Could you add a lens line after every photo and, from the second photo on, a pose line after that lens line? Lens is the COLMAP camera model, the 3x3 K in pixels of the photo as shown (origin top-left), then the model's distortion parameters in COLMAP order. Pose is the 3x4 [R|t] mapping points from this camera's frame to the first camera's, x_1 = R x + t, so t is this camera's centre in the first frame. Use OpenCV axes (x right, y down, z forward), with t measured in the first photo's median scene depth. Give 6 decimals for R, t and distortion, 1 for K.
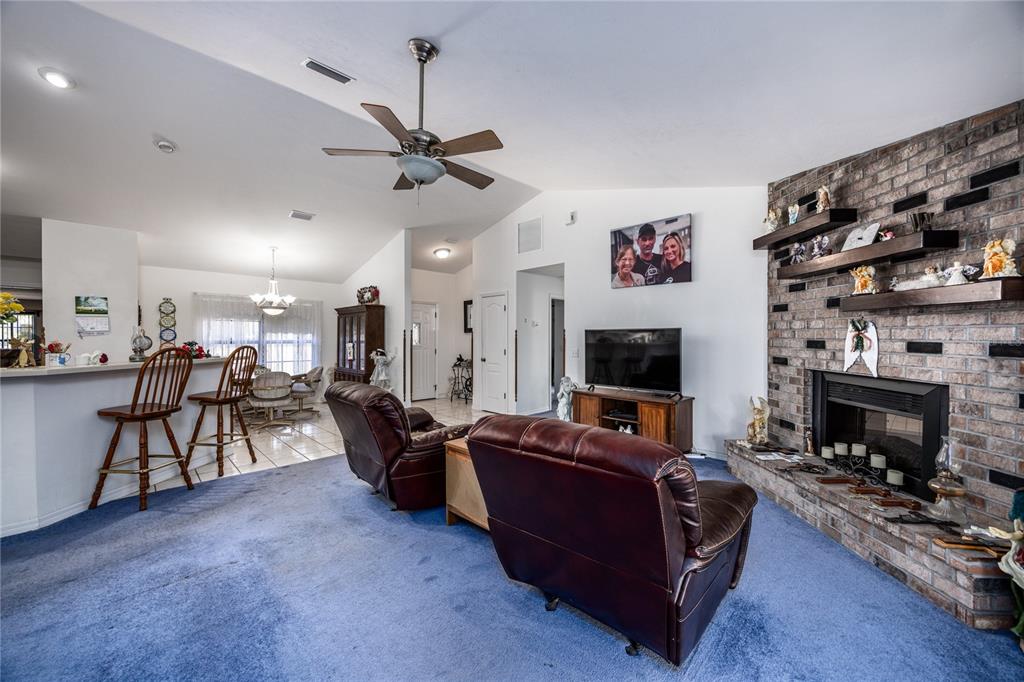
lens RADIAL K [[402.4, 0, 521.0], [0, 402.4, 341.9], [0, 0, 1]] dist [0.000847, -0.000267]
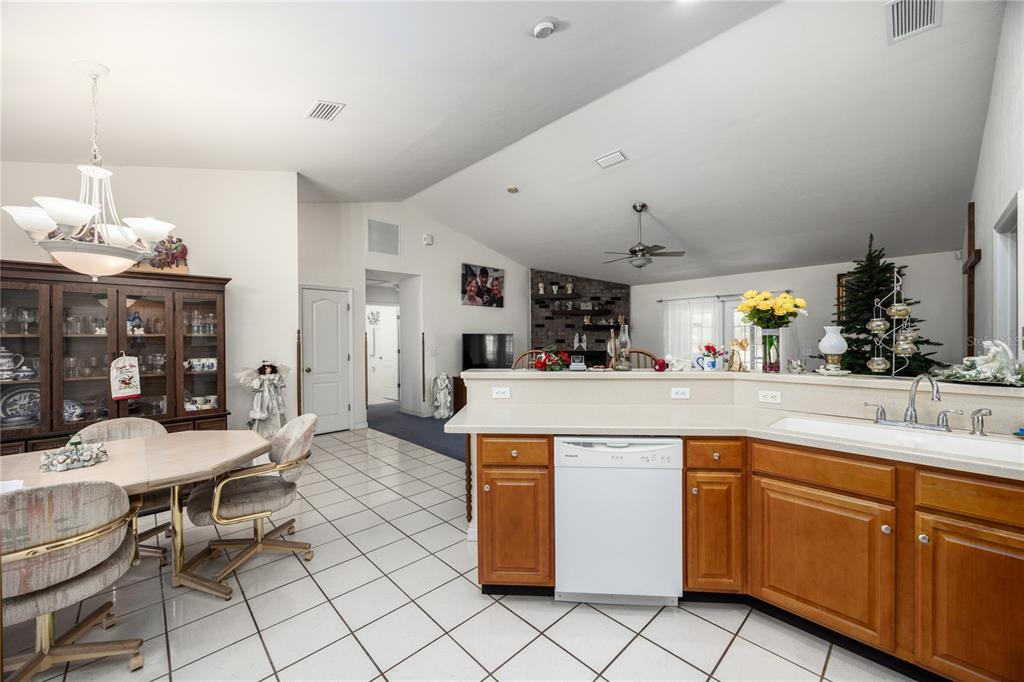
lens RADIAL K [[402.4, 0, 516.8], [0, 402.4, 340.8], [0, 0, 1]] dist [0.000847, -0.000267]
pose [[-0.004119, -0.009248, 0.999949, -1.307815], [0.016565, 0.999819, 0.009315, -0.017410], [-0.999854, 0.016602, -0.003965, 0.906494]]
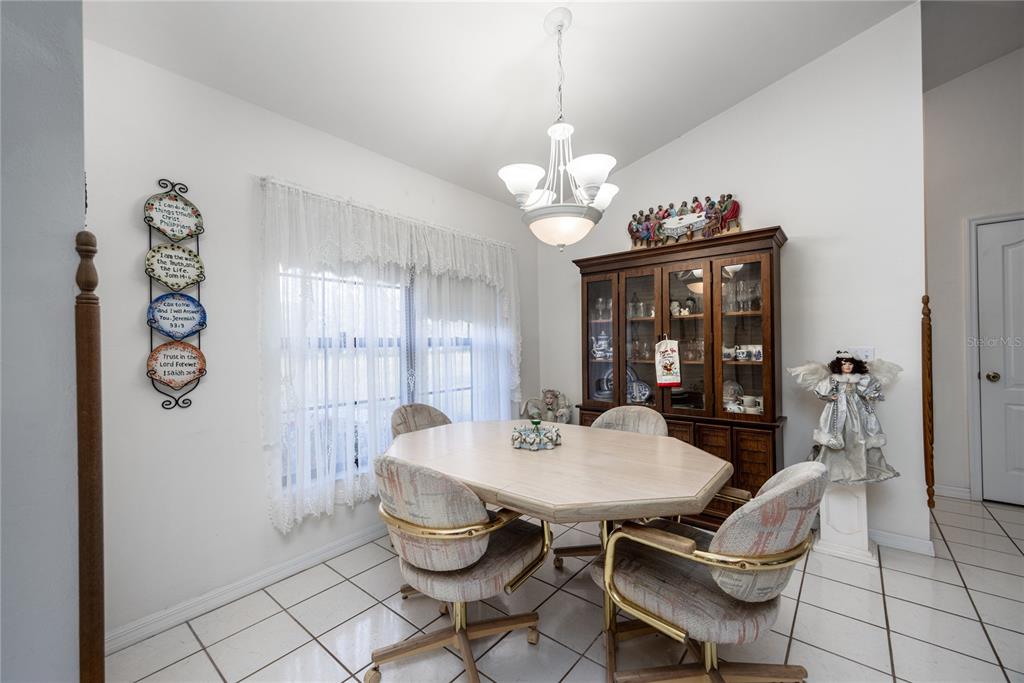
lens RADIAL K [[402.4, 0, 514.1], [0, 402.4, 342.9], [0, 0, 1]] dist [0.000847, -0.000267]
pose [[0.993856, -0.014881, 0.109678, -0.938976], [0.016248, 0.999801, -0.011578, 0.011647], [-0.109484, 0.013289, 0.993900, 0.971480]]
